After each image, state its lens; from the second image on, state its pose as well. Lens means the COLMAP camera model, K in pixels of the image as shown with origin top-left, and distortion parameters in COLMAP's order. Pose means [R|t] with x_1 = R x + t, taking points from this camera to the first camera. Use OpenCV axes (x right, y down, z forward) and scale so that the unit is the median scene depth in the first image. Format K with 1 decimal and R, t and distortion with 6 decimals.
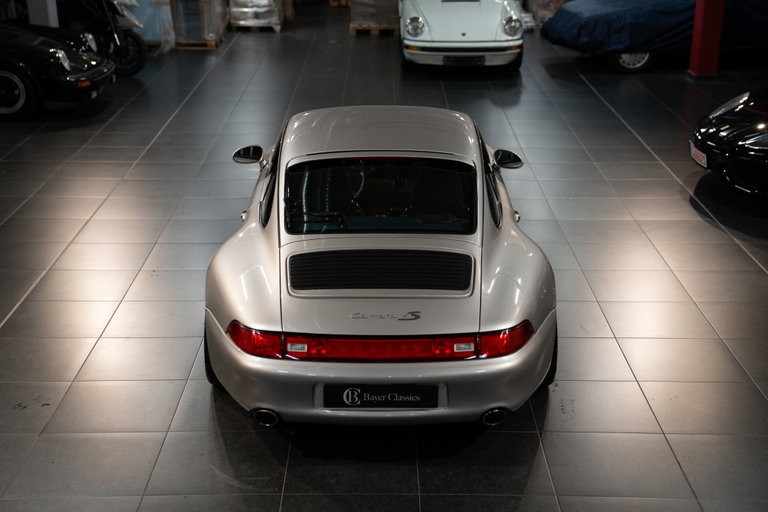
lens RADIAL K [[1180.3, 0, 378.5], [0, 1180.3, 257.9], [0, 0, 1]] dist [0.299306, 0.000000]
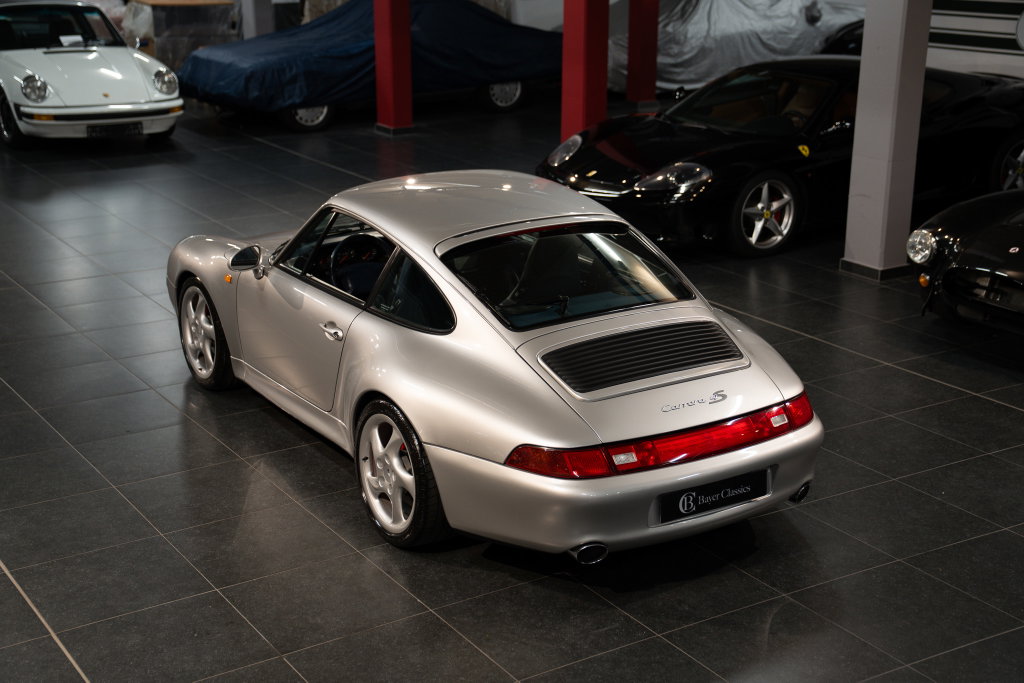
lens RADIAL K [[1504.9, 0, 511.3], [0, 1504.9, 339.5], [0, 0, 1]] dist [0.259804, 0.000000]
pose [[0.842229, -0.162742, 0.513971, -0.400411], [0.174462, 0.984326, 0.025787, -0.028066], [-0.510111, 0.067950, 0.857420, 0.083978]]
